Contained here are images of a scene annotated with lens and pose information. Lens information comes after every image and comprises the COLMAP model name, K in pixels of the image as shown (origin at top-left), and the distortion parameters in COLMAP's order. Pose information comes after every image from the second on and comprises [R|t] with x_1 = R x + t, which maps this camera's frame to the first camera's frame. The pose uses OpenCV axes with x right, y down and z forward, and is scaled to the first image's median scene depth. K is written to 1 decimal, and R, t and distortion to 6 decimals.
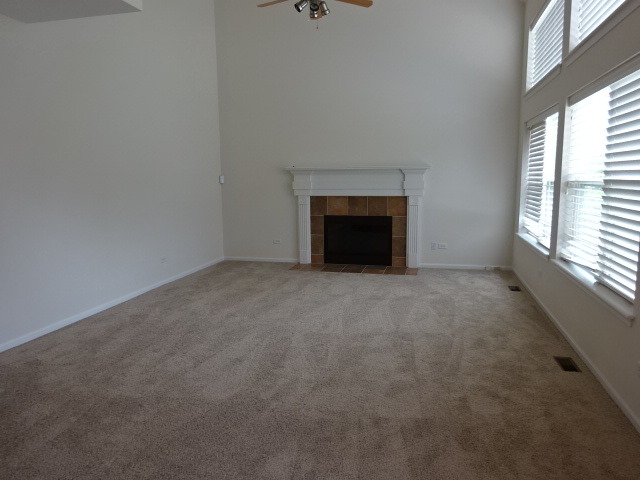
lens RADIAL K [[471.5, 0, 320.0], [0, 471.5, 240.0], [0, 0, 1]] dist [0.002284, -0.006199]
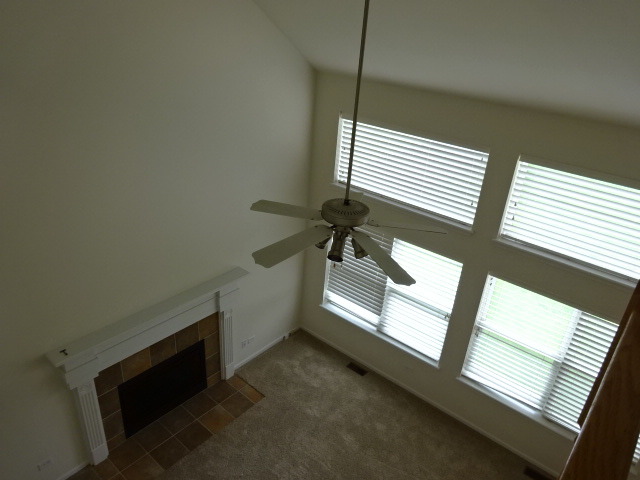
lens RADIAL K [[471.5, 0, 320.0], [0, 471.5, 240.0], [0, 0, 1]] dist [0.002284, -0.006199]
pose [[0.436653, -0.375442, 0.817543, -0.338092], [0.046916, 0.917022, 0.396068, -0.500369], [-0.898406, -0.134588, 0.418035, 0.532767]]
